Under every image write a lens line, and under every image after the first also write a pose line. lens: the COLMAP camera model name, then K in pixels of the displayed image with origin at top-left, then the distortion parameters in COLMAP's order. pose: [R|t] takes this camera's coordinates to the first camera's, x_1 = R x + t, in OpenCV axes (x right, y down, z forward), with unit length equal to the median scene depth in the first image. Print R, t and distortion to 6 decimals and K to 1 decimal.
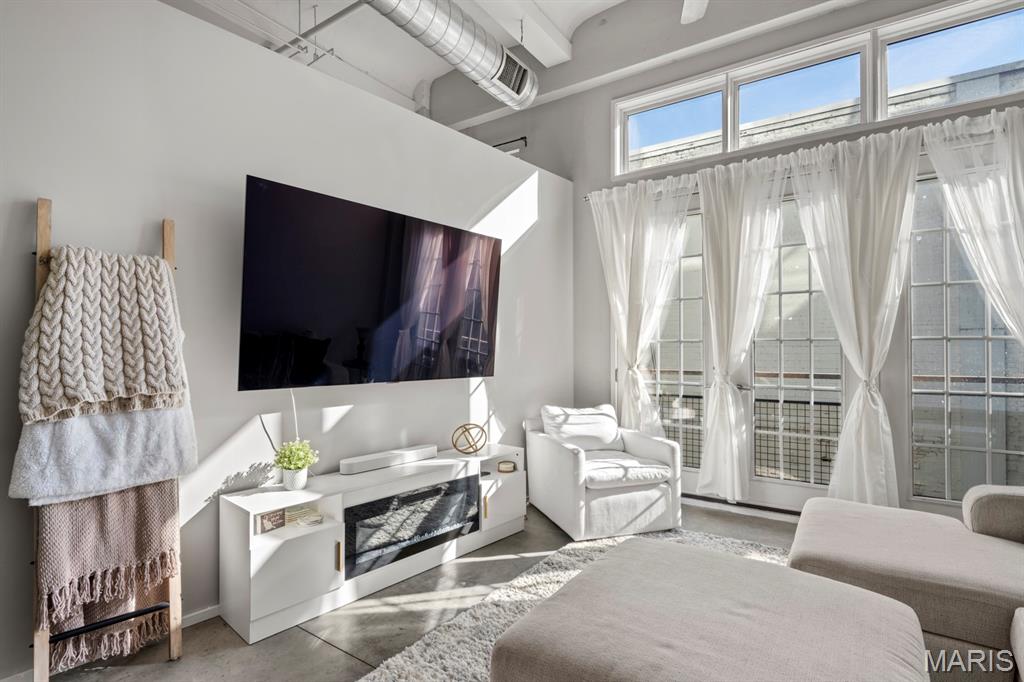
lens RADIAL K [[500.2, 0, 512.0], [0, 500.2, 347.4], [0, 0, 1]] dist [-0.003273, -0.002038]
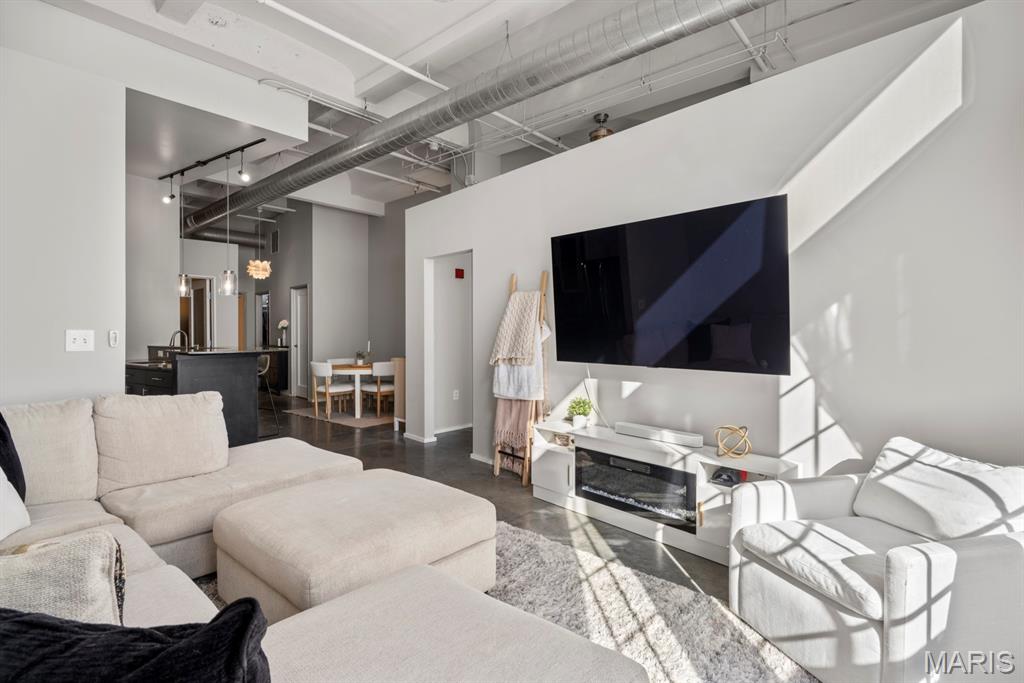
lens RADIAL K [[497.4, 0, 512.7], [0, 497.4, 338.7], [0, 0, 1]] dist [0.003352, 0.001682]
pose [[-0.115058, 0.011859, -0.993288, 0.863736], [0.001073, 0.999930, 0.011814, -0.008225], [0.993358, 0.000293, -0.115063, 0.748534]]
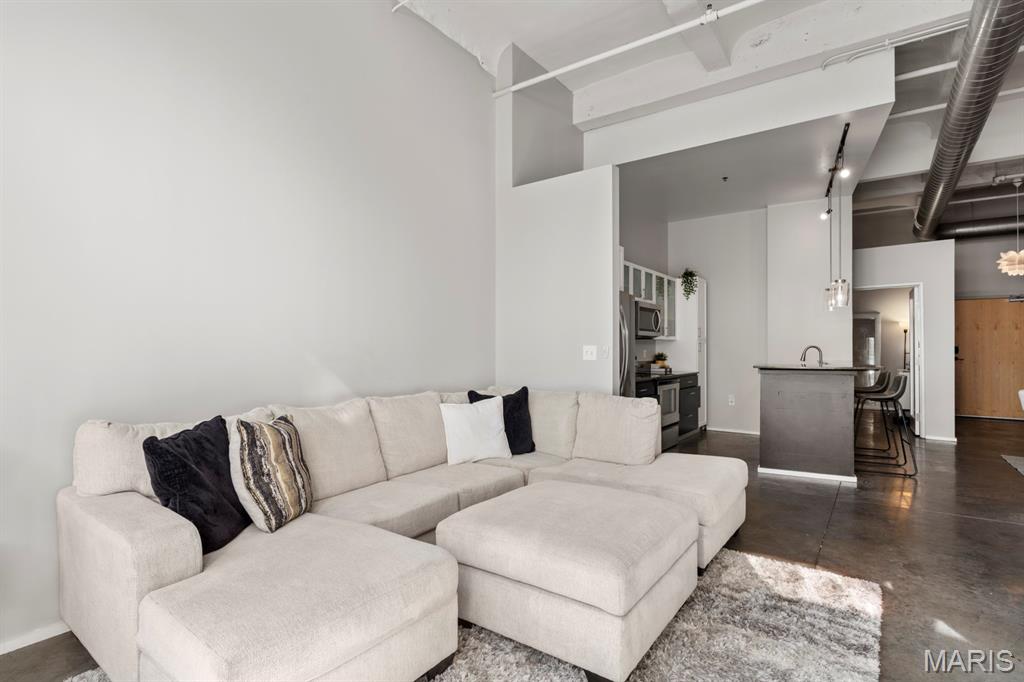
lens RADIAL K [[500.2, 0, 512.0], [0, 500.2, 347.4], [0, 0, 1]] dist [-0.003273, -0.002038]
pose [[-0.999540, 0.002812, 0.030214, 0.260742], [0.002552, 0.999959, -0.008631, 0.001265], [-0.030237, -0.008550, -0.999506, 1.174019]]
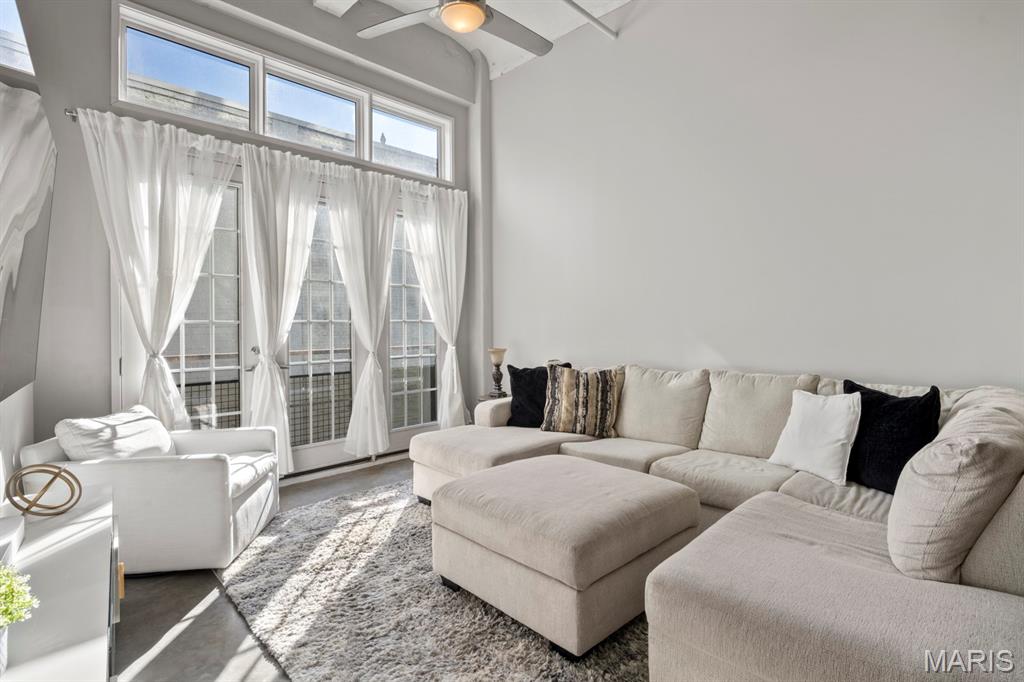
lens RADIAL K [[508.6, 0, 509.0], [0, 508.6, 329.0], [0, 0, 1]] dist [0.001692, -0.000149]
pose [[0.181229, -0.005368, 0.983426, -0.563204], [0.007354, 0.999965, 0.004104, 0.000782], [-0.983413, 0.006488, 0.181262, 0.374057]]
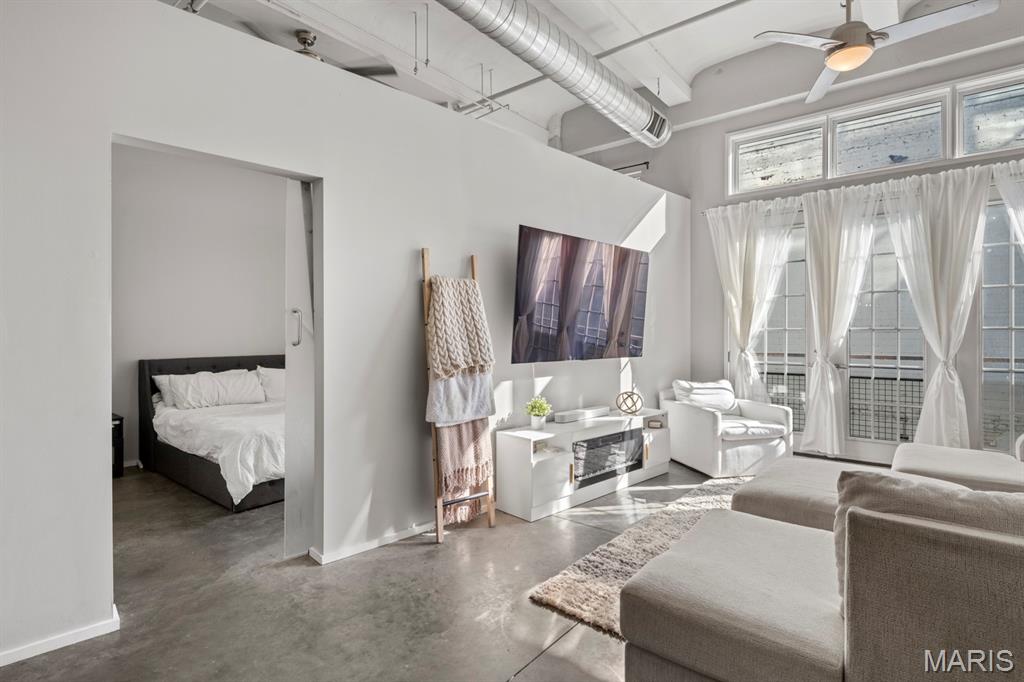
lens RADIAL K [[511.6, 0, 513.1], [0, 511.6, 335.4], [0, 0, 1]] dist [-0.001250, -0.002426]
pose [[0.996216, 0.001292, -0.086905, -0.276260], [-0.000545, 0.999963, 0.008624, -0.010065], [0.086913, -0.008544, 0.996179, -0.396345]]
